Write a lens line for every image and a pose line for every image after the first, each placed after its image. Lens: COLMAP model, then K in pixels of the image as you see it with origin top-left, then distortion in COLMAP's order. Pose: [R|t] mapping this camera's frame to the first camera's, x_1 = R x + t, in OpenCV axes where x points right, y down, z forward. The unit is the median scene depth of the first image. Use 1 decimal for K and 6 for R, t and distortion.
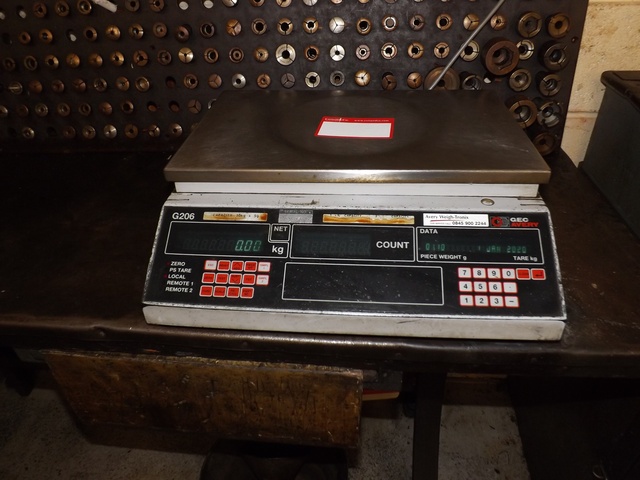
lens RADIAL K [[447.6, 0, 323.4], [0, 447.6, 240.2], [0, 0, 1]] dist [-0.054229, 0.002181]
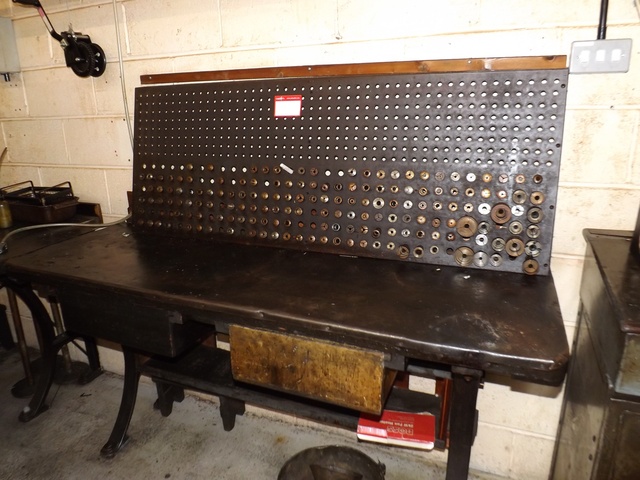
lens RADIAL K [[447.6, 0, 323.4], [0, 447.6, 240.2], [0, 0, 1]] dist [-0.054229, 0.002181]
pose [[0.958601, 0.100194, -0.266543, 0.196191], [-0.181605, 0.936092, -0.301248, 0.302570], [0.219325, 0.337182, 0.915535, -0.644759]]
